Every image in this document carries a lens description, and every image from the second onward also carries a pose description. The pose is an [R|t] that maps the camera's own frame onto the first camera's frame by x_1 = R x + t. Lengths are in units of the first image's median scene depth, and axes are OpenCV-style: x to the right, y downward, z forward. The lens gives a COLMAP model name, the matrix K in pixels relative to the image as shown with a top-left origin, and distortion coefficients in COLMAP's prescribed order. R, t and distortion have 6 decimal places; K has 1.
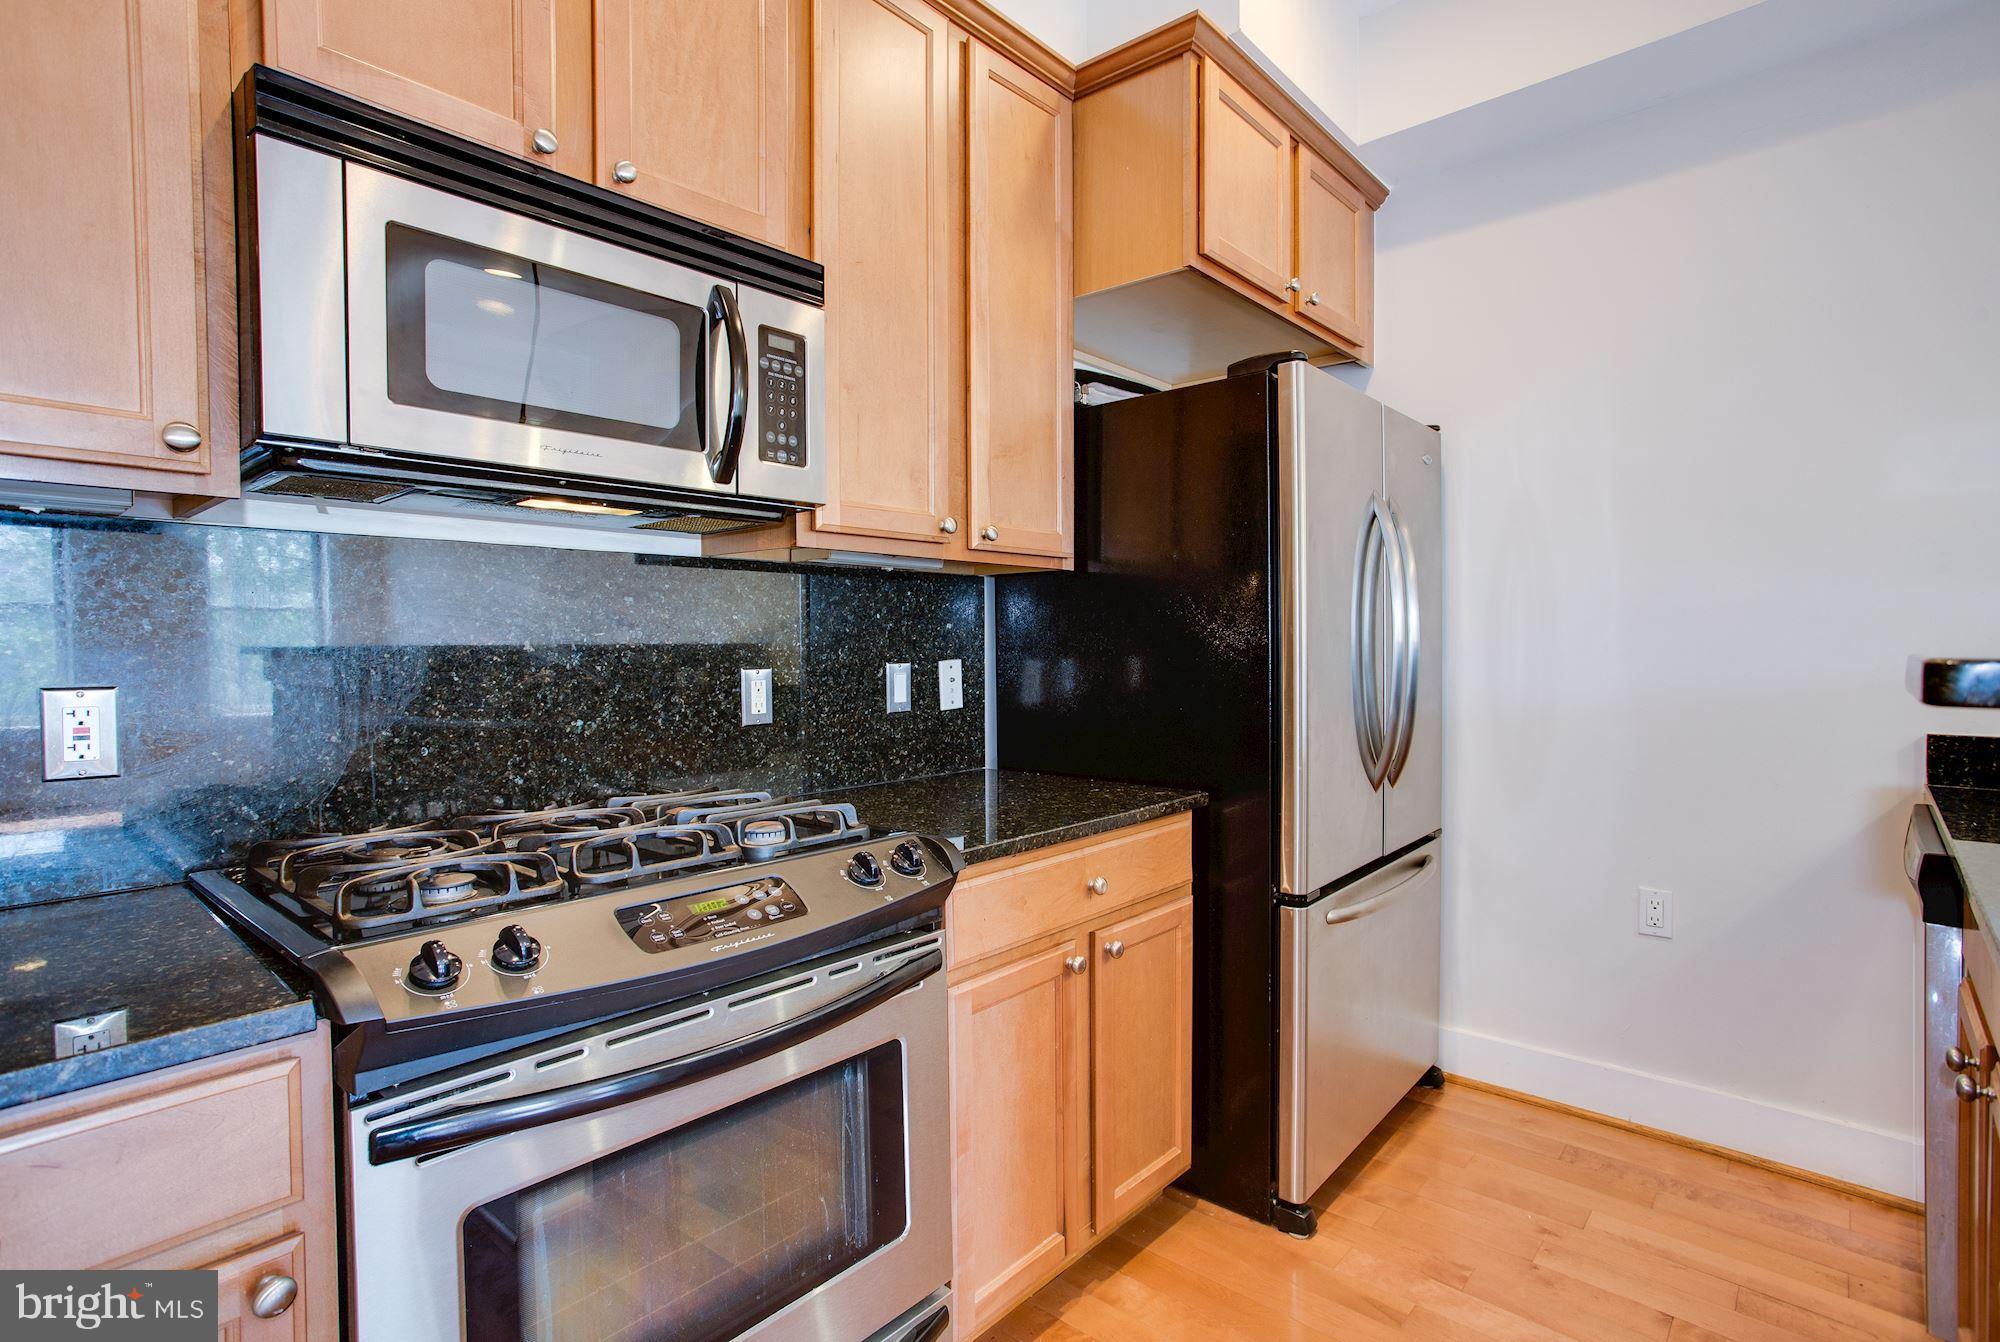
lens RADIAL K [[970.2, 0, 1000.0], [0, 970.2, 671.0], [0, 0, 1]] dist [-0.015447, 0.000602]
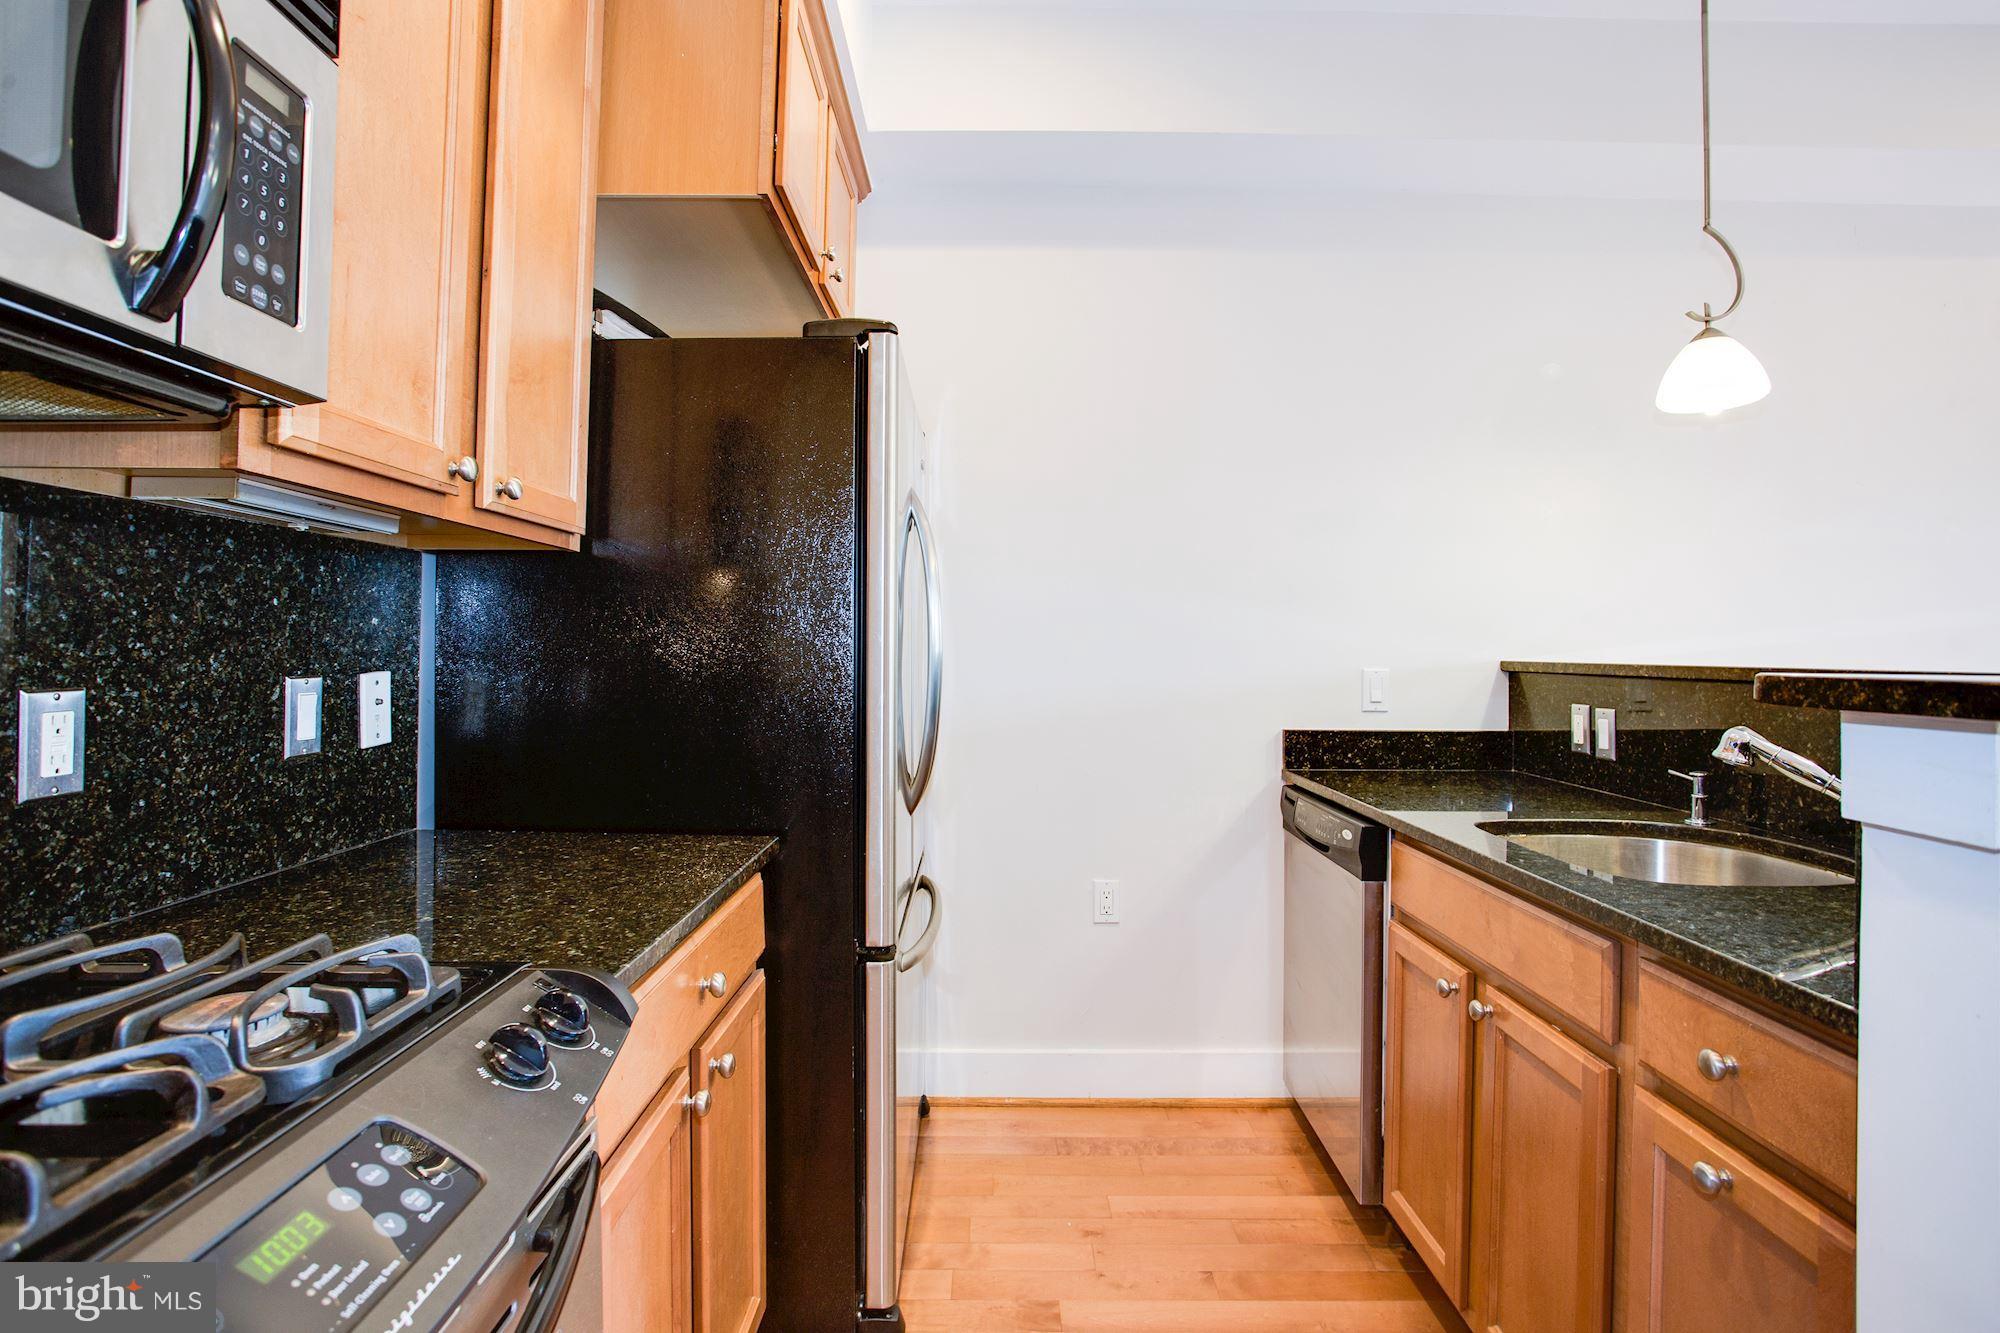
lens RADIAL K [[1001.5, 0, 1001.1], [0, 1001.5, 636.8], [0, 0, 1]] dist [-0.071702, 0.037770]
pose [[0.759448, 0.022448, 0.650180, -0.187440], [0.004732, 0.999188, -0.040024, -0.007609], [-0.650551, 0.033473, 0.758725, 0.242382]]
